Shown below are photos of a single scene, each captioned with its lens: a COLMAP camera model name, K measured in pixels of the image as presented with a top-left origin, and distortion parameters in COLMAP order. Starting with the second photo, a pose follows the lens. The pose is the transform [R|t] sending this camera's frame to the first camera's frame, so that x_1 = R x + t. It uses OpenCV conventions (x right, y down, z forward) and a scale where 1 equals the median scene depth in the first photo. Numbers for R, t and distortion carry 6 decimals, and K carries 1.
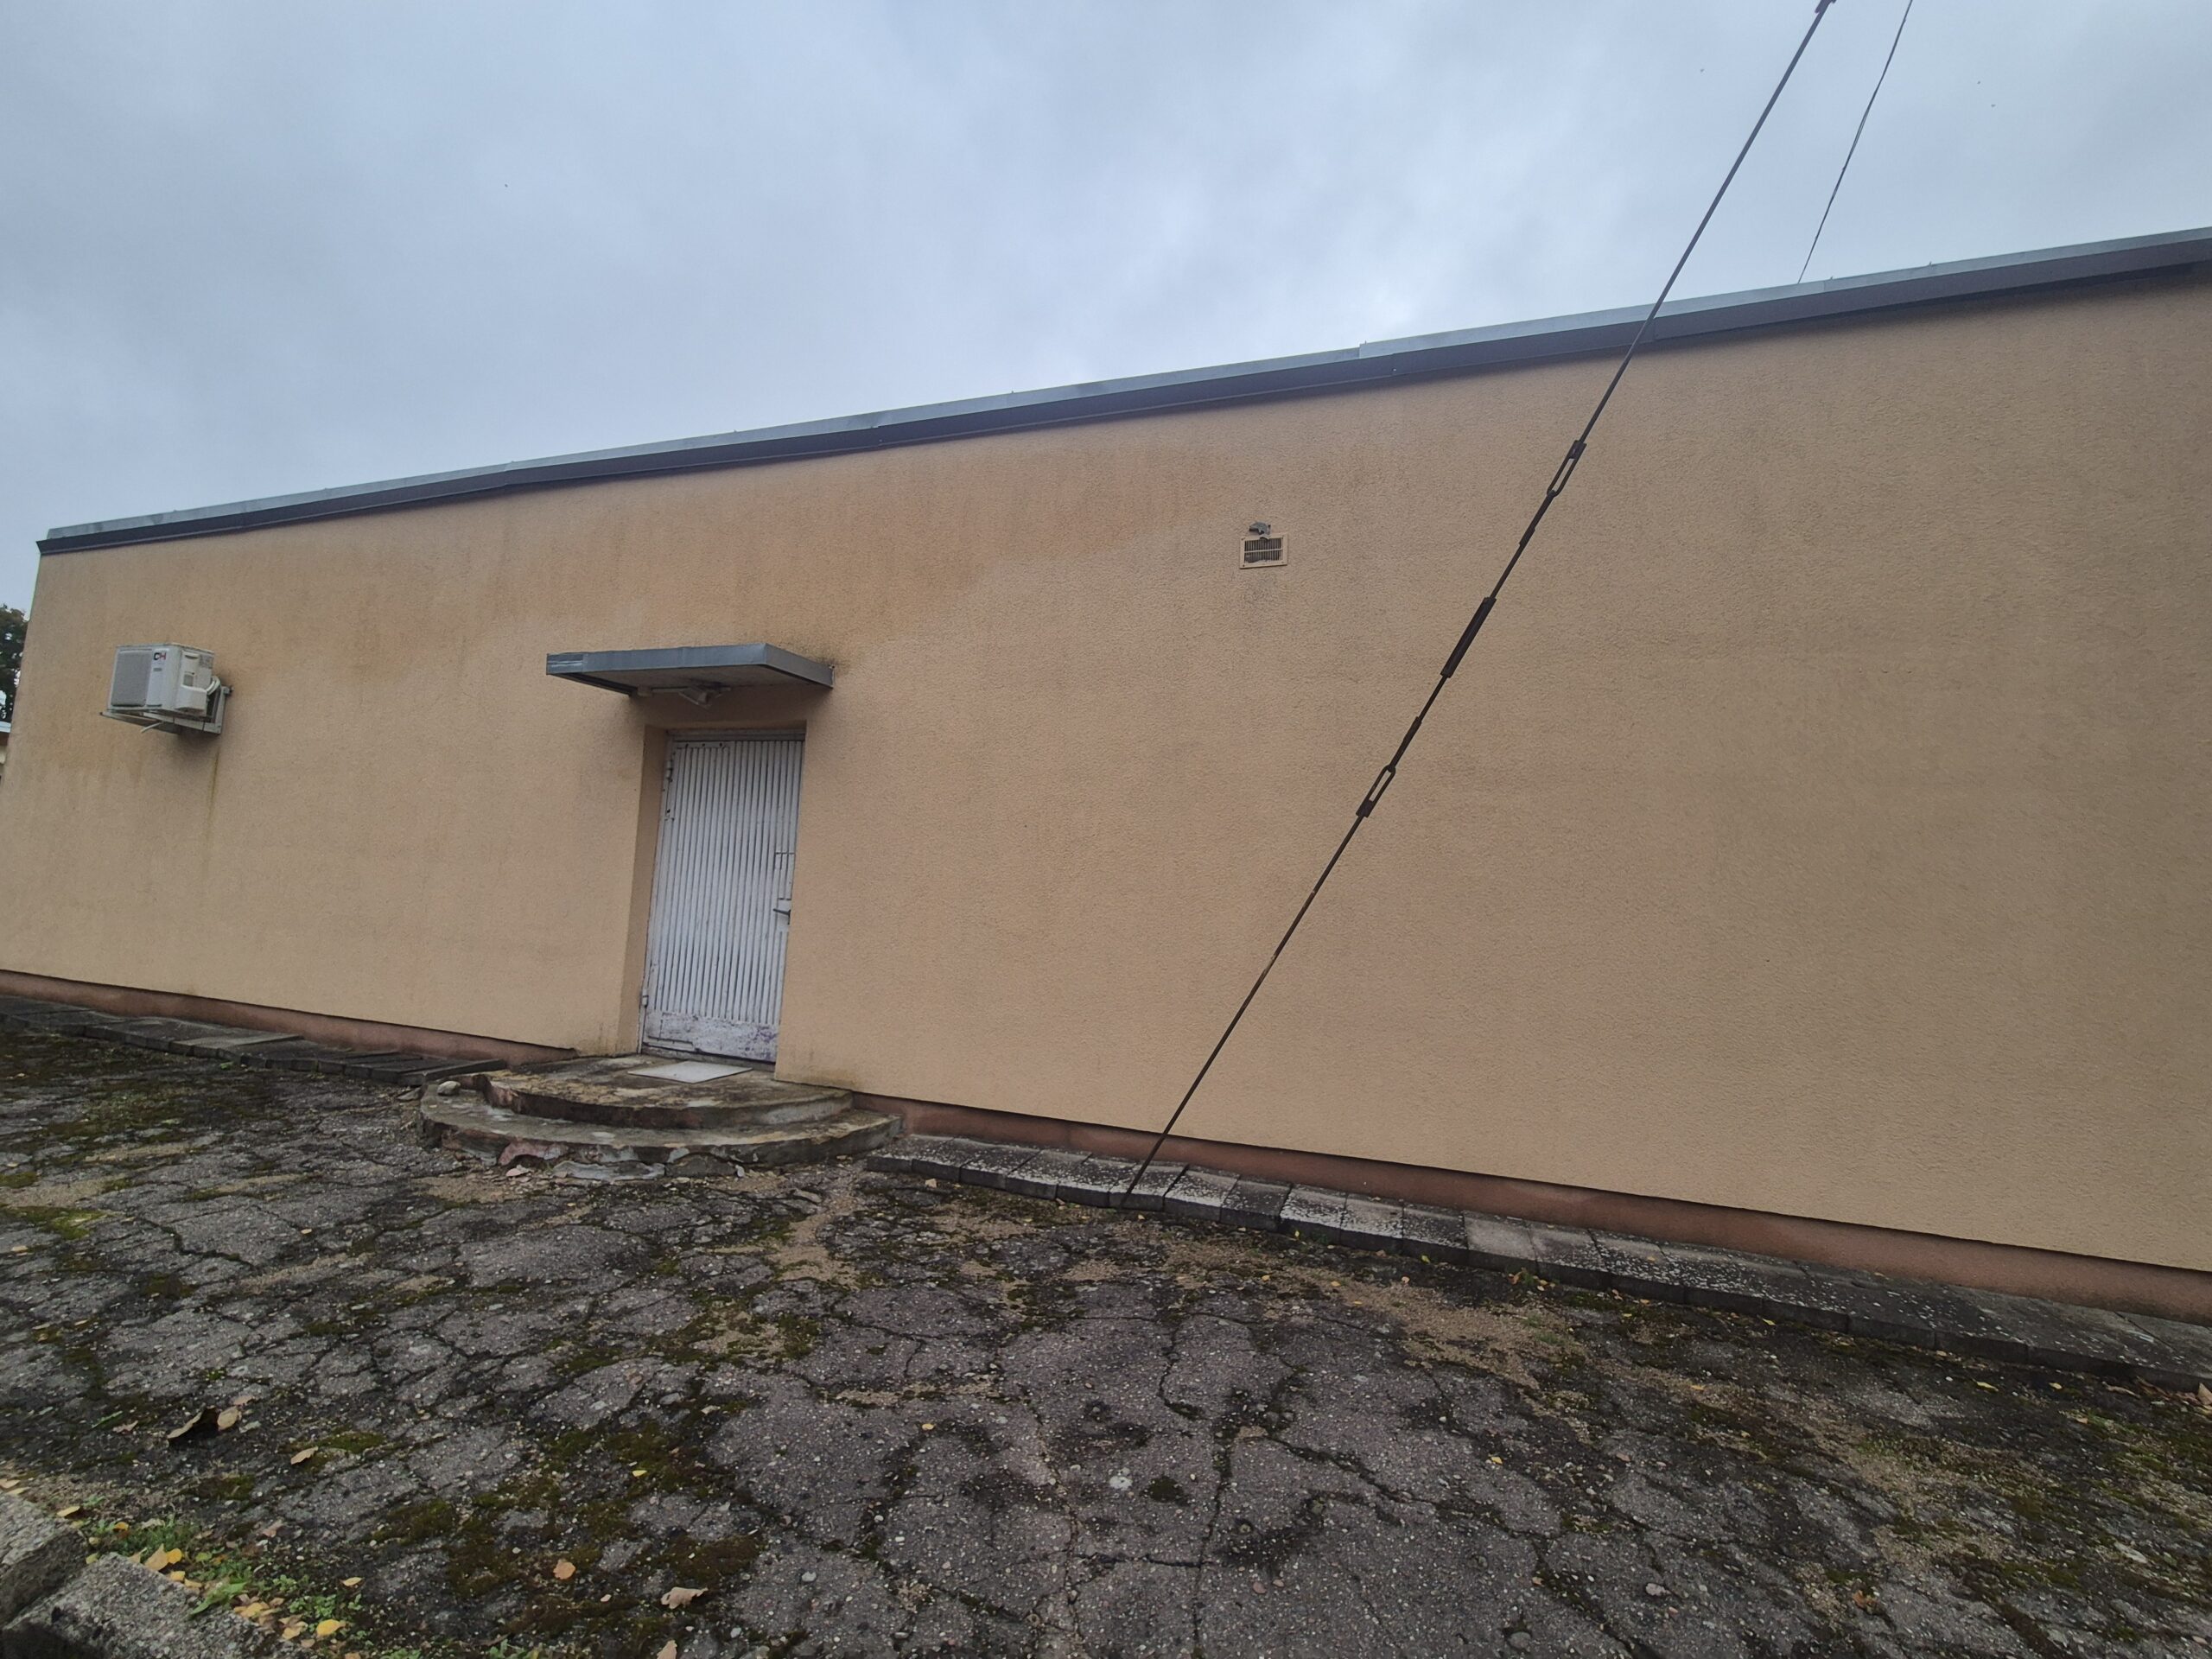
lens RADIAL K [[895.4, 0, 1106.2], [0, 895.4, 833.8], [0, 0, 1]] dist [-0.009007, 0.002571]
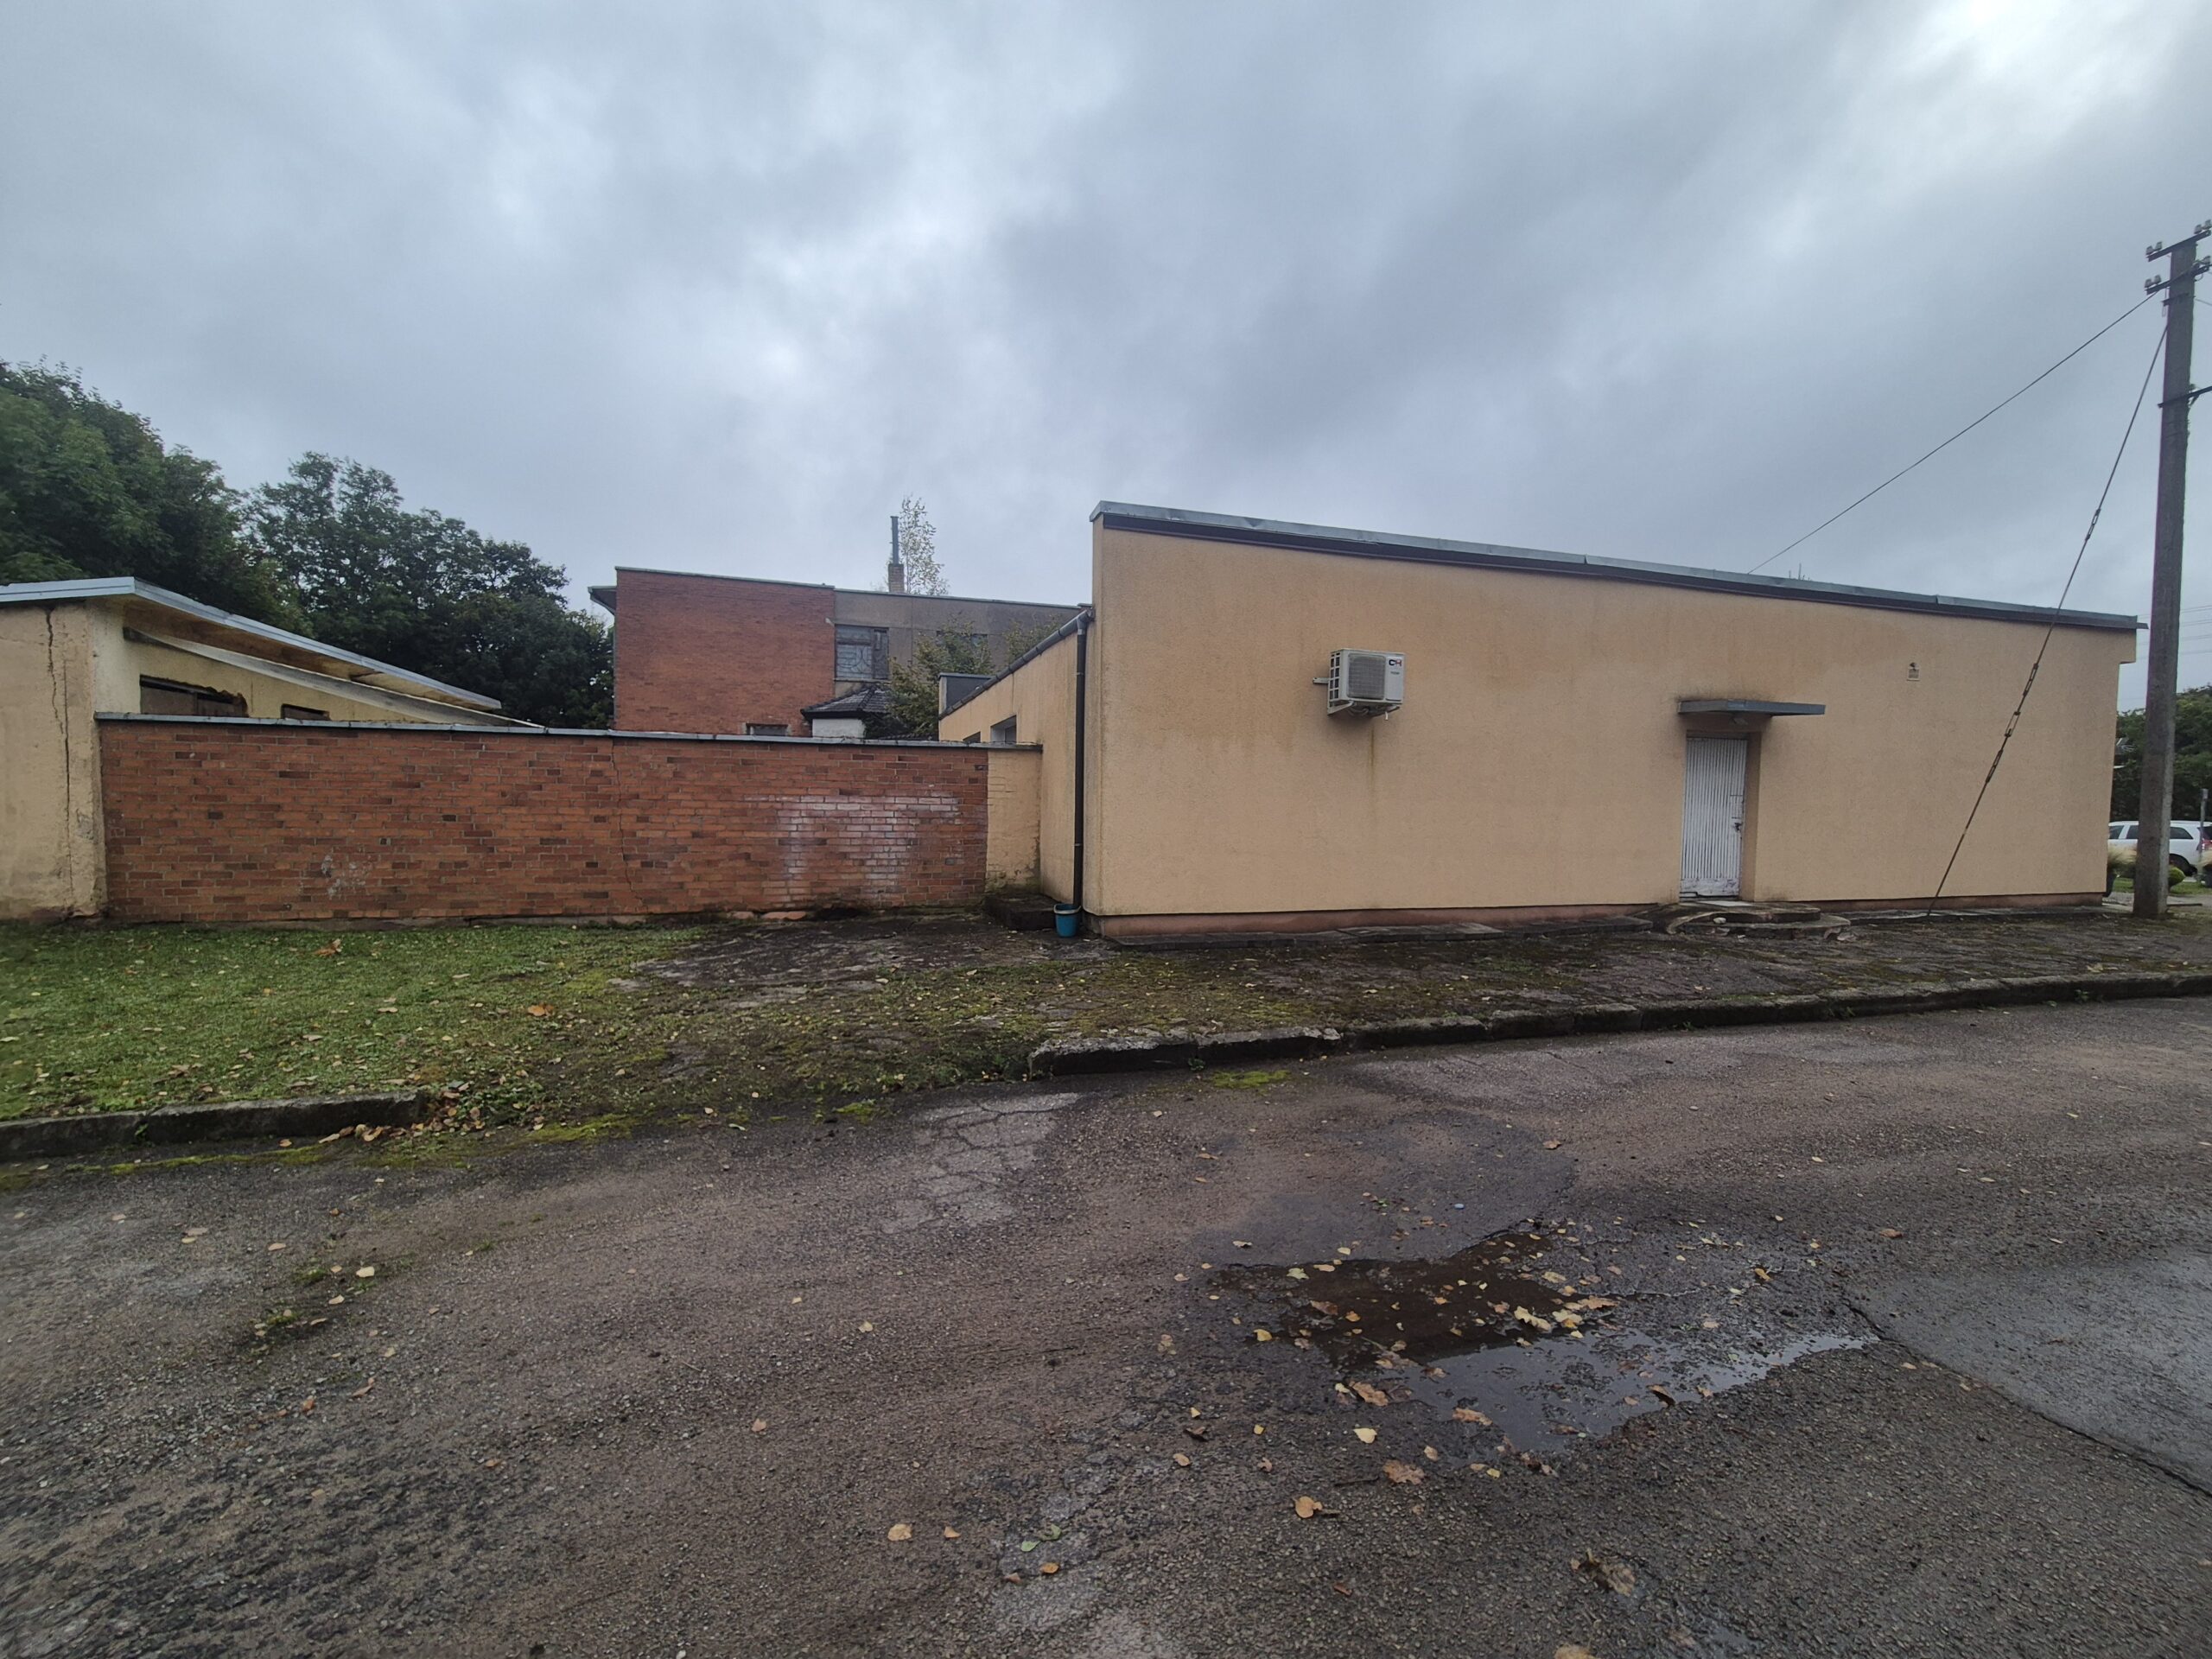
lens RADIAL K [[895.4, 0, 1106.4], [0, 895.4, 826.6], [0, 0, 1]] dist [-0.009007, 0.002571]
pose [[0.846395, -0.076605, 0.527018, -2.072540], [-0.034011, 0.979805, 0.197042, -0.203933], [-0.531469, -0.184699, 0.826696, 0.056866]]
